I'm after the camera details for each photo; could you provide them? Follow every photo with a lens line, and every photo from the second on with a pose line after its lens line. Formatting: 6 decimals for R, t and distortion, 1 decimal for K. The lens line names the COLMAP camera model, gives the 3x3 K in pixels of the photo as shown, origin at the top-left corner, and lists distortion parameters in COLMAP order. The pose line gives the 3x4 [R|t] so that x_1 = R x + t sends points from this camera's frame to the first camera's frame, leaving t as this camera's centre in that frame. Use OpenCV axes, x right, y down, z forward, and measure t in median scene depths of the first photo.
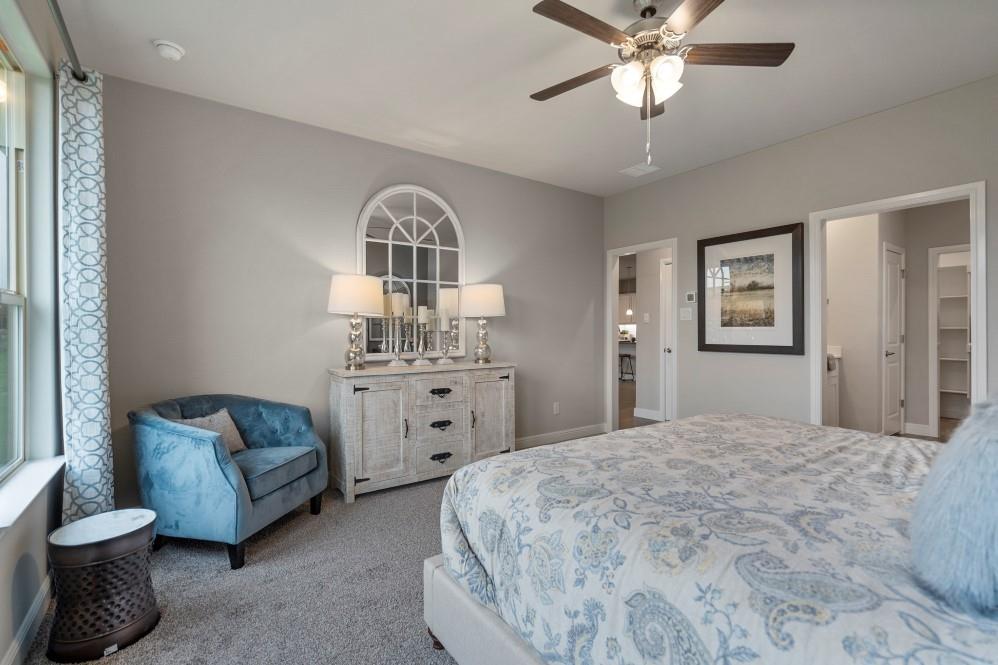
lens RADIAL K [[444.1, 0, 513.0], [0, 444.1, 331.5], [0, 0, 1]] dist [0.001215, 0.000237]
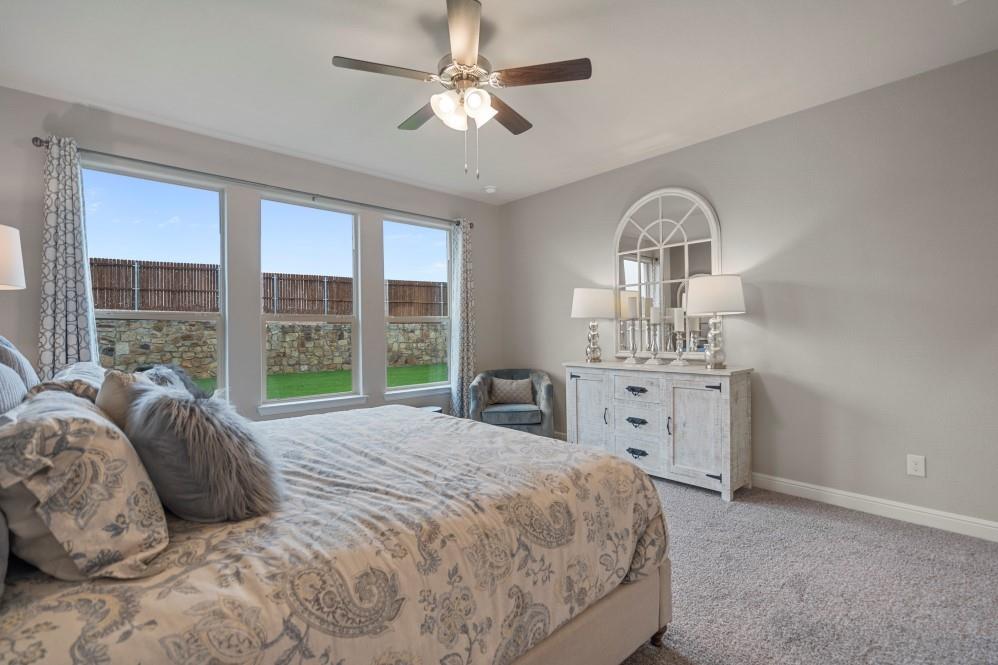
lens RADIAL K [[463.9, 0, 502.0], [0, 463.9, 328.8], [0, 0, 1]] dist [-0.000319, 0.000172]
pose [[0.126727, -0.000015, -0.991938, 0.824706], [0.006521, 0.999978, 0.000818, -0.010312], [0.991916, -0.006572, 0.126724, 0.514043]]
